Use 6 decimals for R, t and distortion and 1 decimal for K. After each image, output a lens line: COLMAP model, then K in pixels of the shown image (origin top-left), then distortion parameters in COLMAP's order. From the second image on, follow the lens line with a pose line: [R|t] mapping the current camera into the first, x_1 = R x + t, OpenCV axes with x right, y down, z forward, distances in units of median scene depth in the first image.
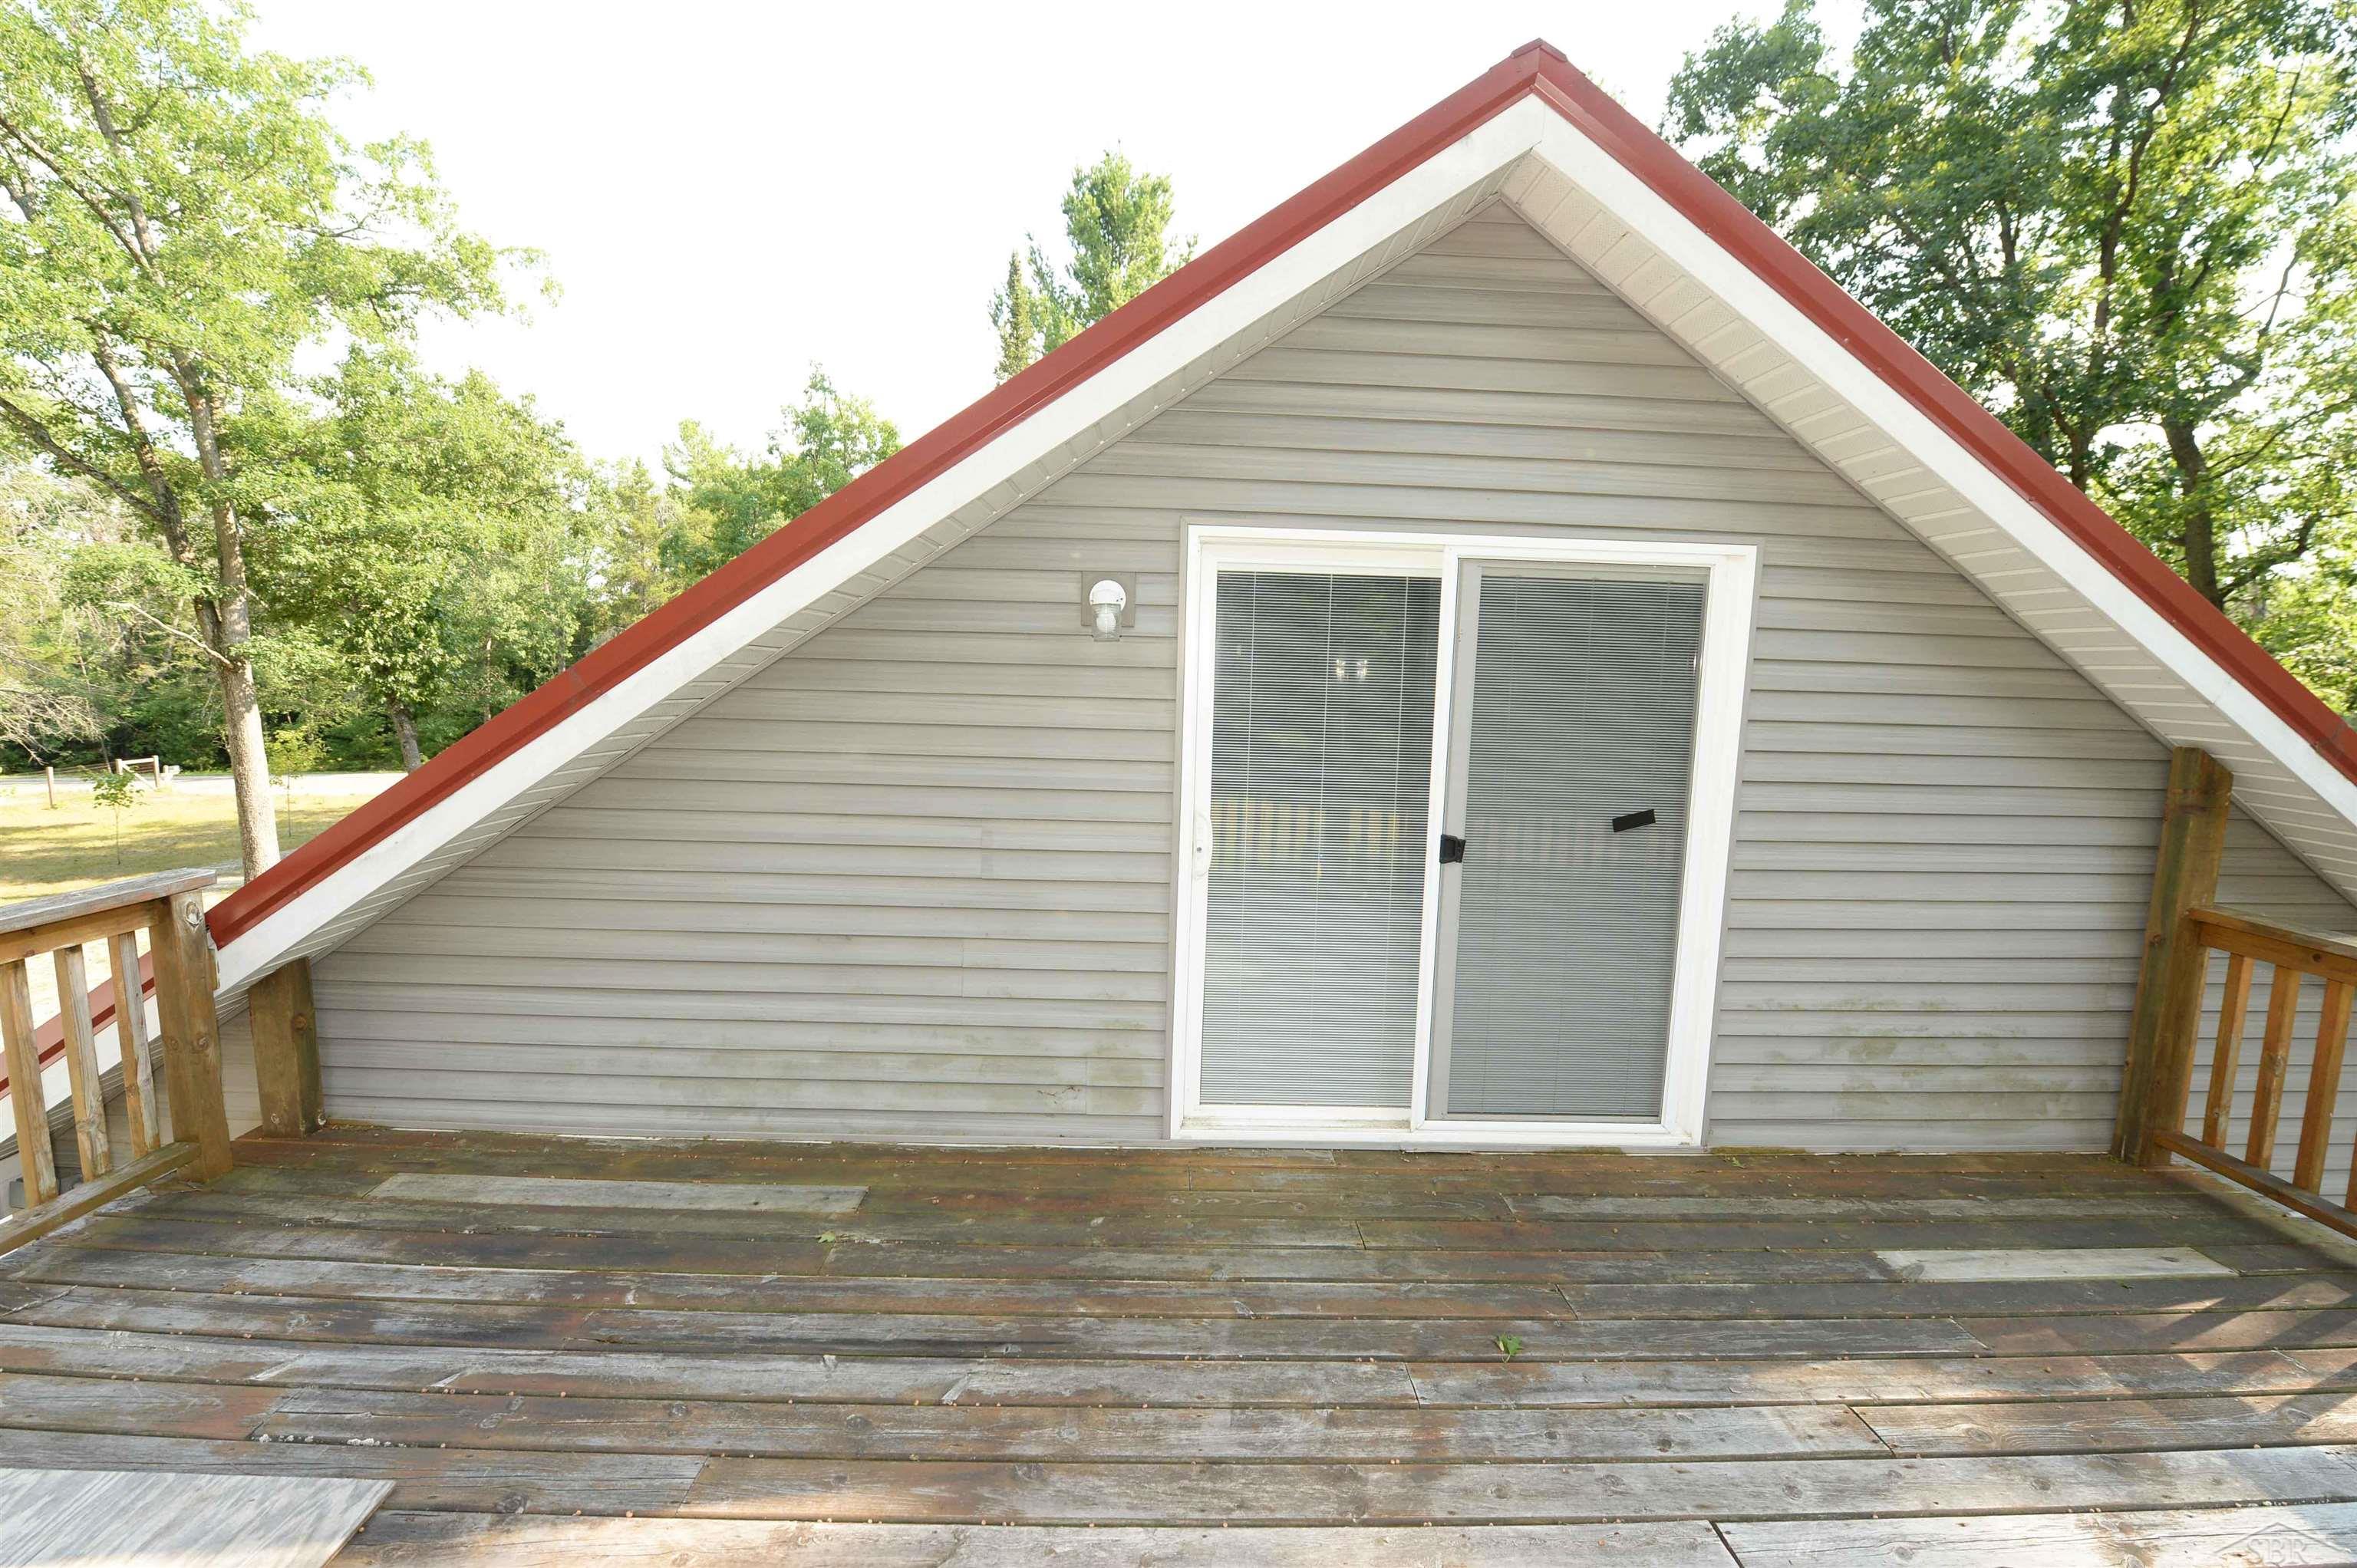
lens RADIAL K [[946.5, 0, 1178.5], [0, 946.5, 784.0], [0, 0, 1]] dist [-0.021201, -0.001004]
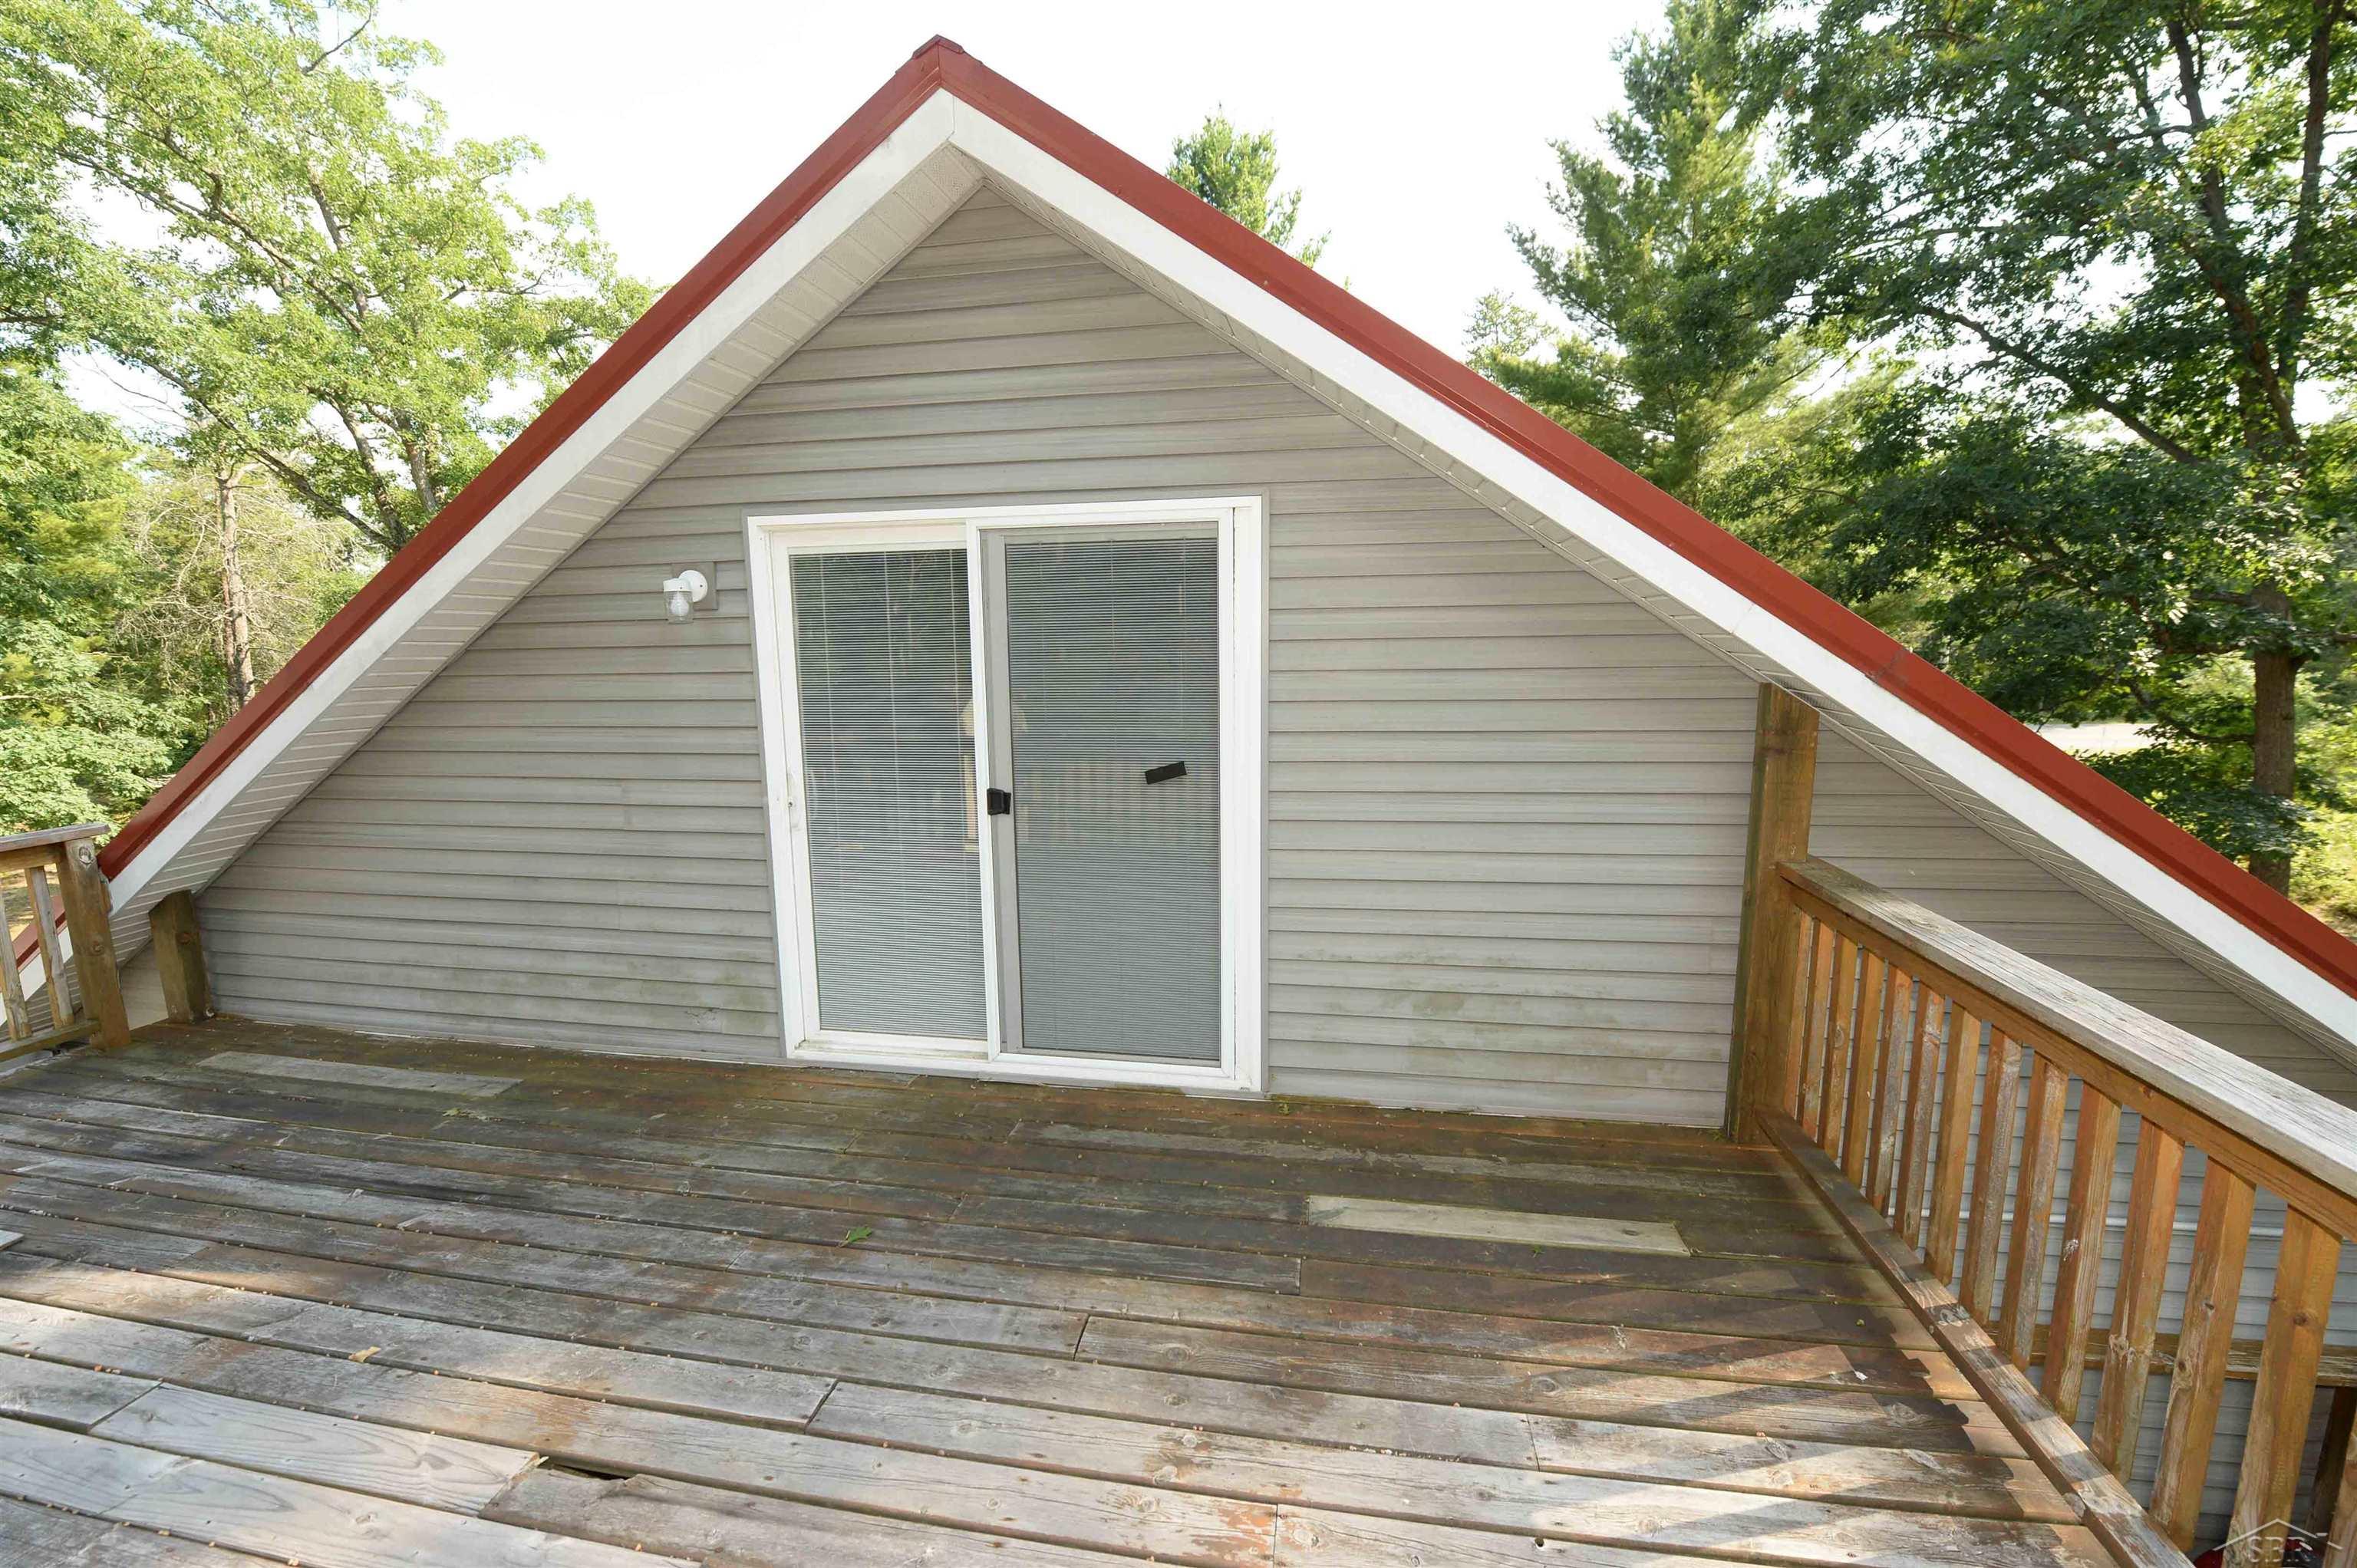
lens RADIAL K [[946.5, 0, 1178.5], [0, 946.5, 784.0], [0, 0, 1]] dist [-0.021201, -0.001004]
pose [[0.979929, -0.012626, -0.198946, 0.704583], [0.018682, 0.999417, 0.028594, 0.021773], [0.198469, -0.031737, 0.979593, -0.012491]]
